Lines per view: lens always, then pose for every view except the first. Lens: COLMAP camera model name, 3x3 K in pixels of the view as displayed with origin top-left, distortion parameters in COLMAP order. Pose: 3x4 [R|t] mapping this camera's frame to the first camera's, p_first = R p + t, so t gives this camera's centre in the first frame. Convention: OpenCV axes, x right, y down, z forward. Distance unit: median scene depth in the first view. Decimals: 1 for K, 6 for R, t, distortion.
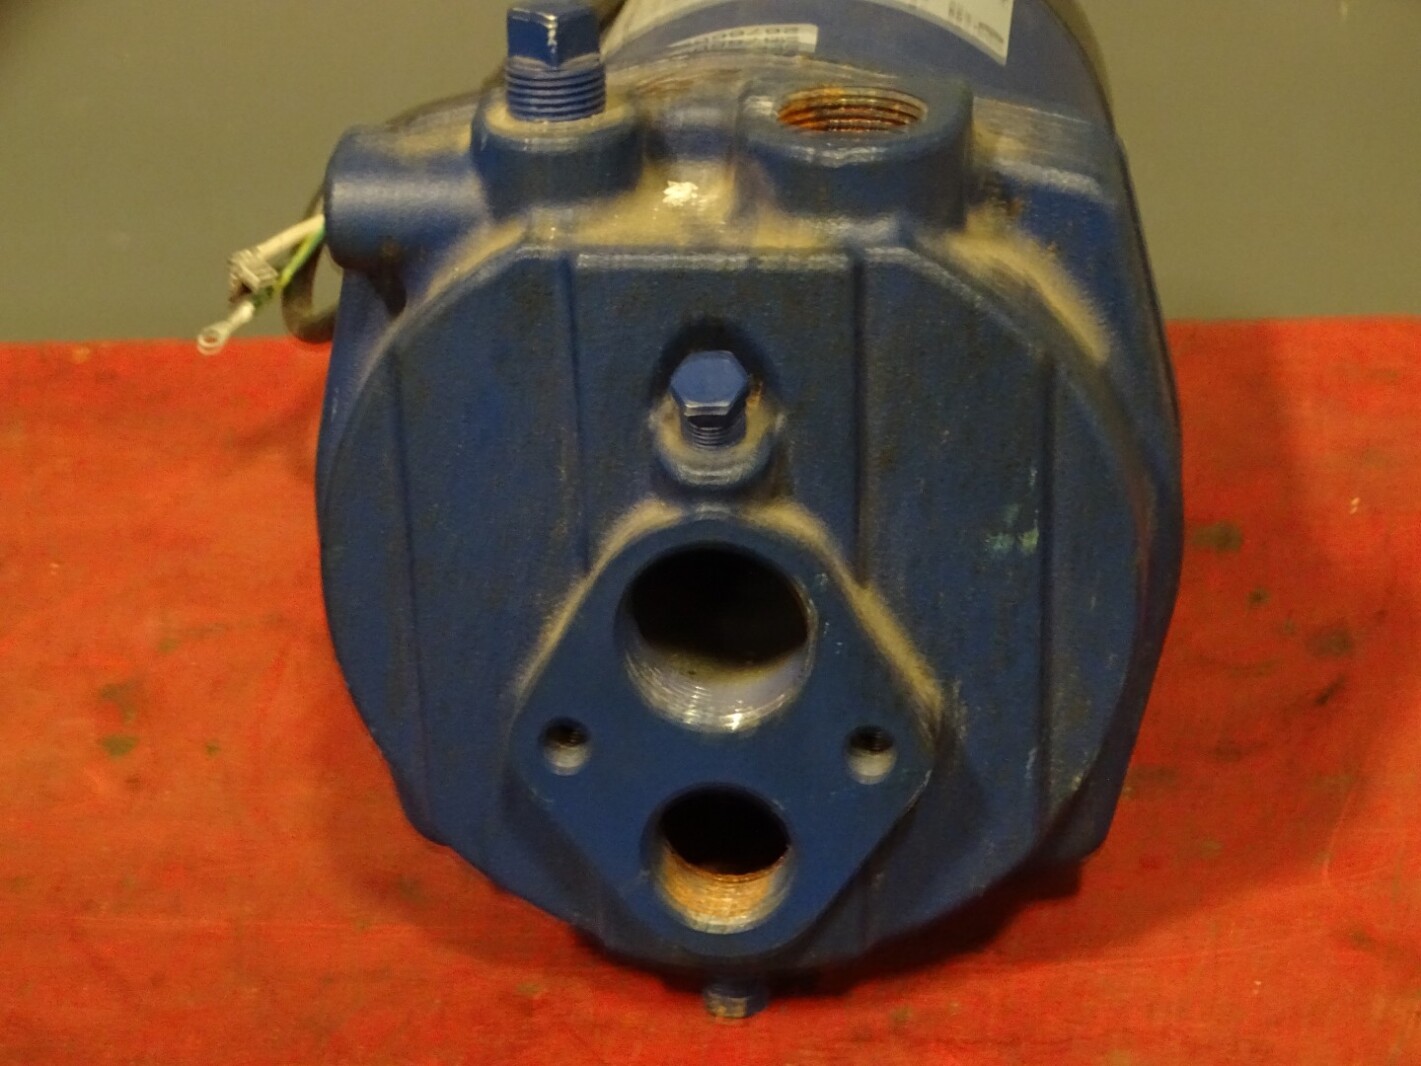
lens RADIAL K [[3377.6, 0, 710.5], [0, 3377.6, 533.0], [0, 0, 1]] dist [-0.043397, -0.319134]
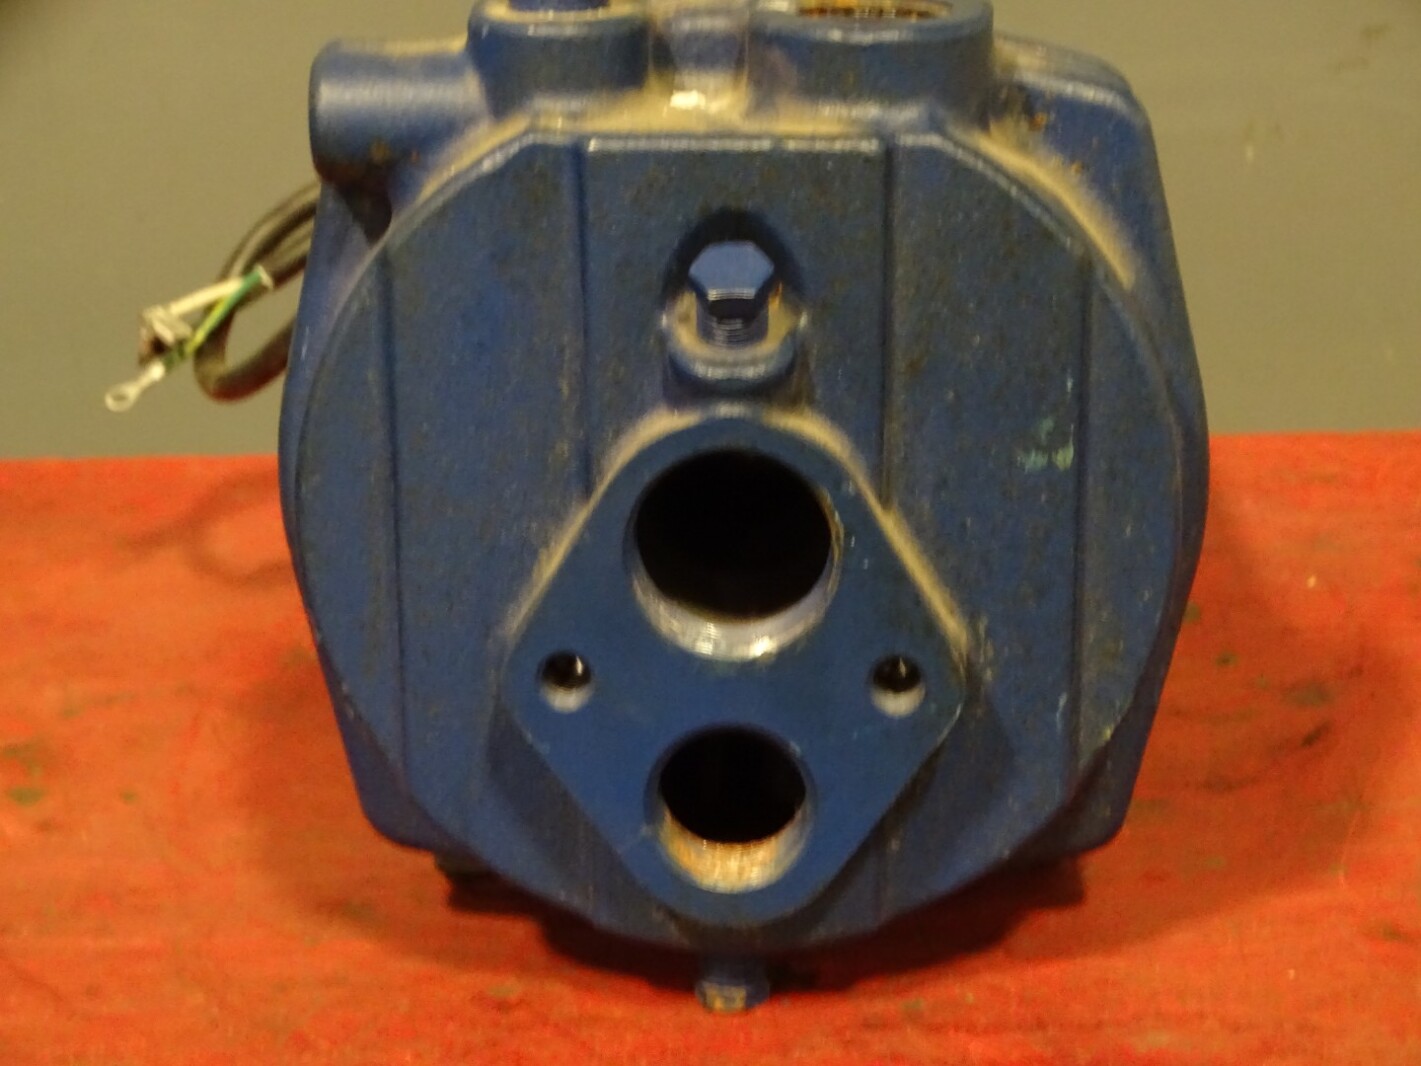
lens RADIAL K [[3377.6, 0, 710.5], [0, 3377.6, 533.0], [0, 0, 1]] dist [-0.043397, -0.319134]
pose [[0.997681, 0.005190, 0.067864, -0.065881], [0.002974, 0.992810, -0.119660, 0.132390], [-0.067997, 0.119585, 0.990493, 0.078568]]
